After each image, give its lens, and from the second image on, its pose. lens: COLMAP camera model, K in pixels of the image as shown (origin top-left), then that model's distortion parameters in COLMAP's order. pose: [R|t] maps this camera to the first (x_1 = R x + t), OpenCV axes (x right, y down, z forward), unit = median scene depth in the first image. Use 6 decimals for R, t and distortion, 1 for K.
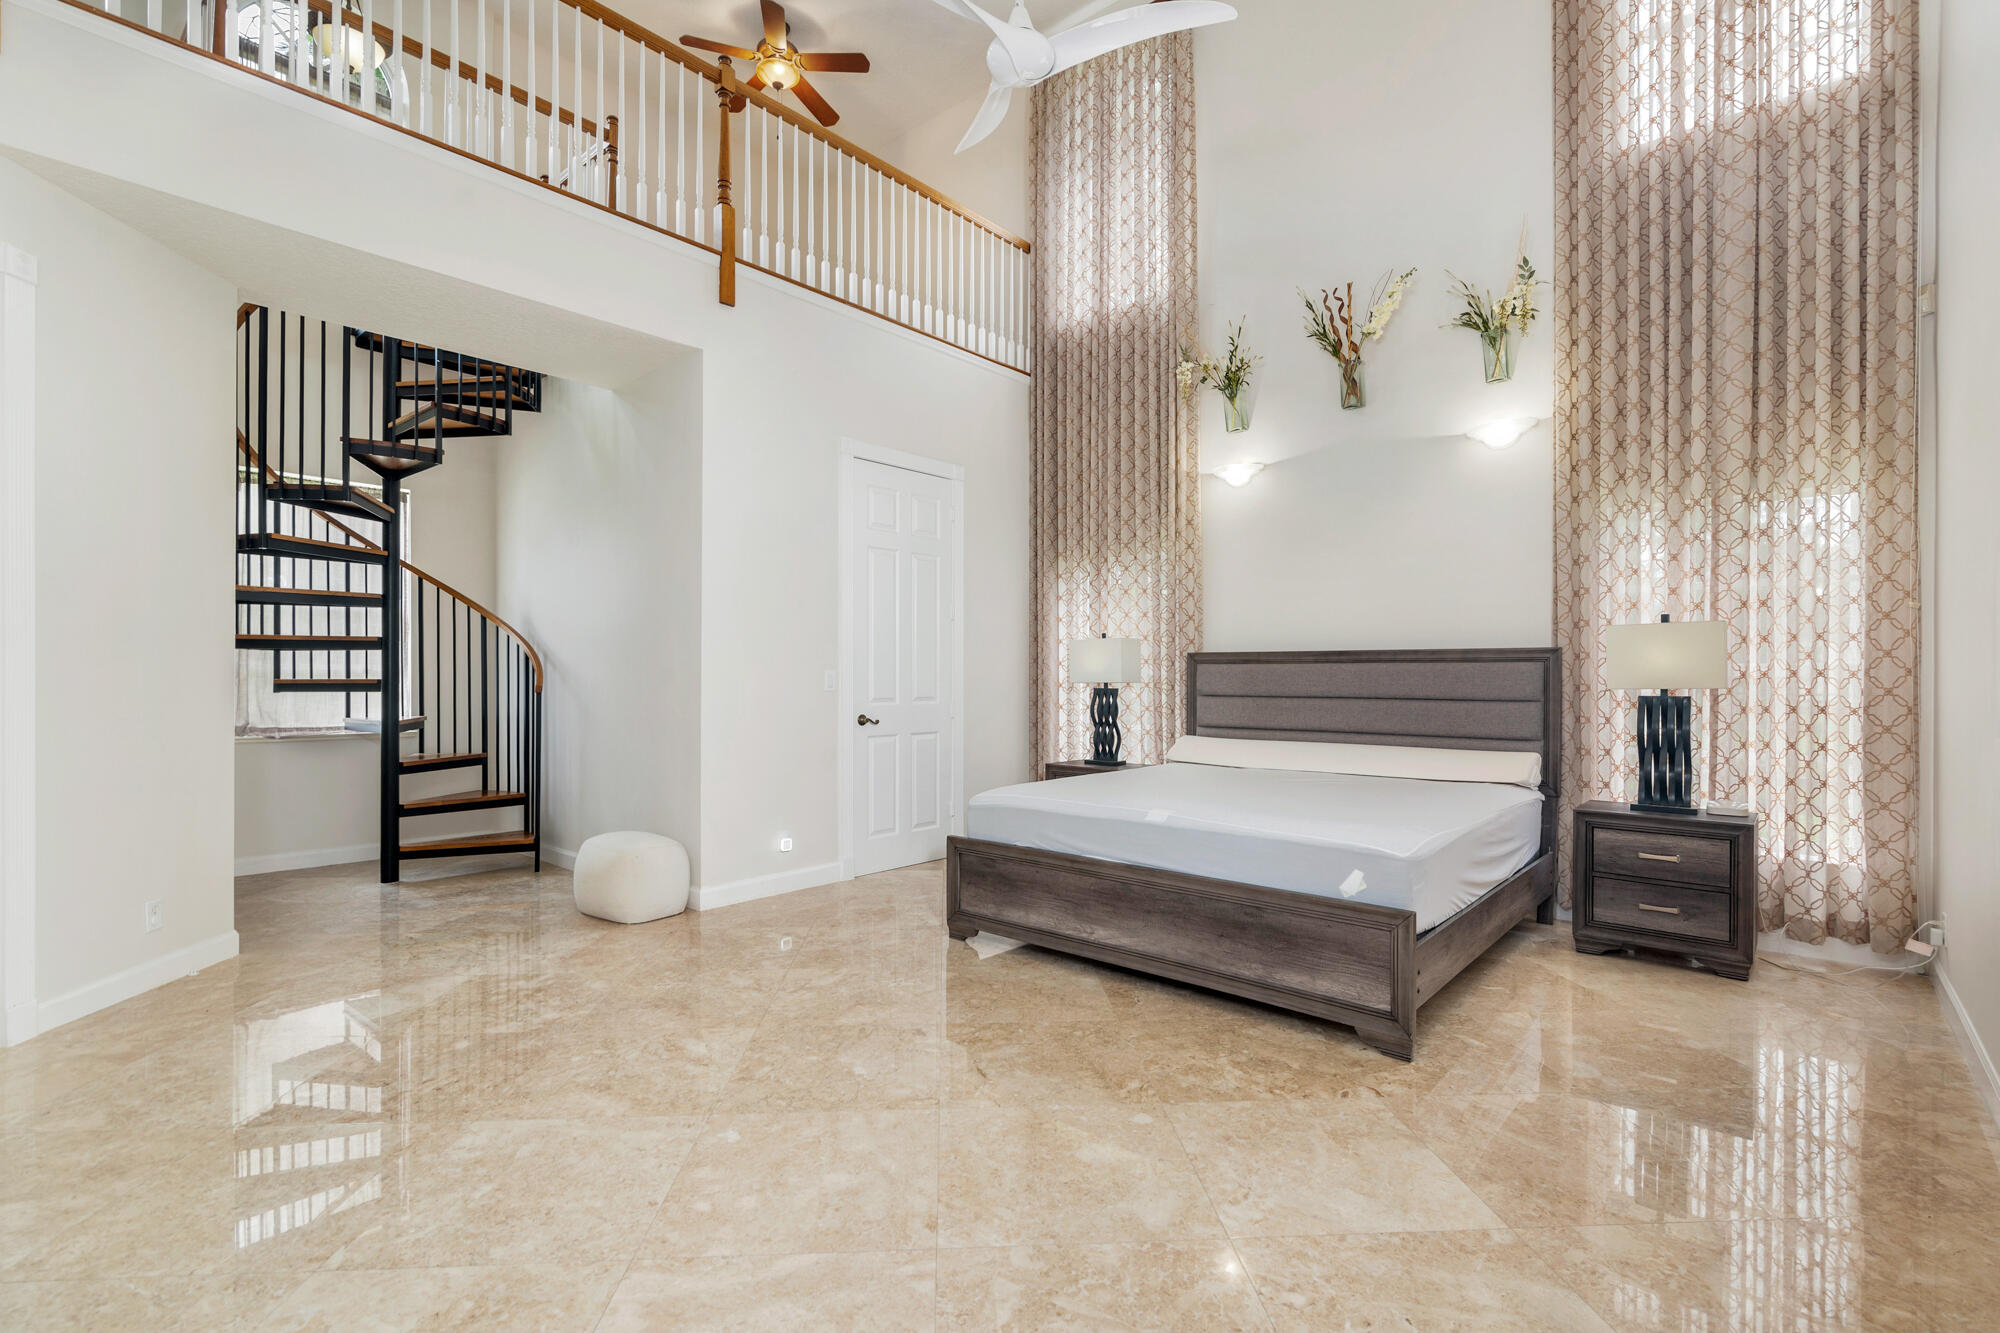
lens RADIAL K [[919.4, 0, 992.6], [0, 919.4, 657.6], [0, 0, 1]] dist [-0.003791, -0.000357]
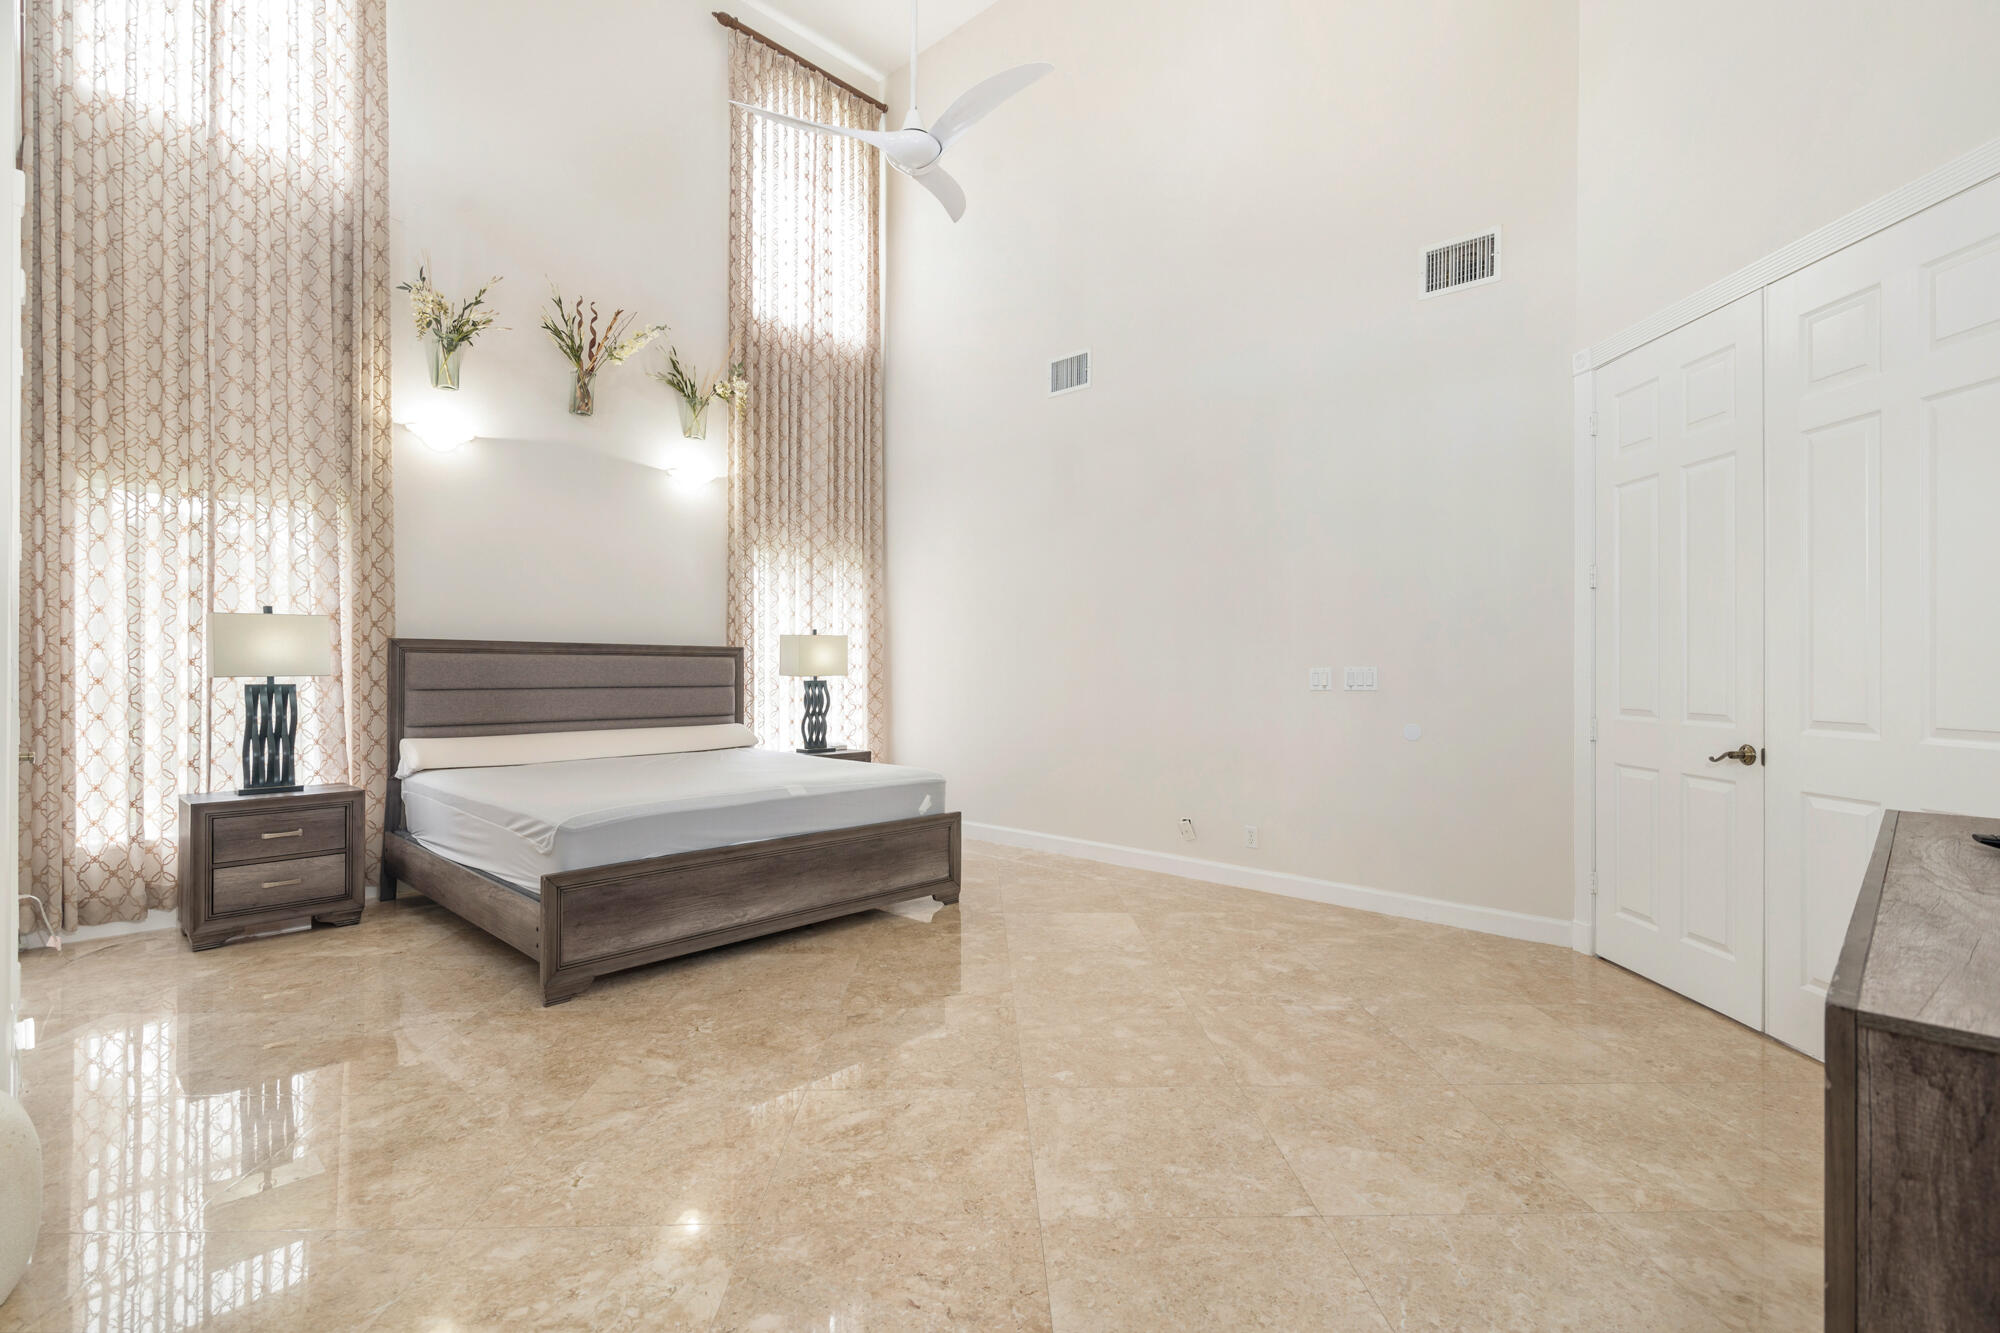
lens RADIAL K [[919.4, 0, 991.9], [0, 919.4, 672.6], [0, 0, 1]] dist [-0.003791, -0.000357]
pose [[0.029006, -0.013533, 0.999488, -0.971326], [-0.027709, 0.999513, 0.014338, -0.002572], [-0.999195, -0.028110, 0.028617, 0.719097]]
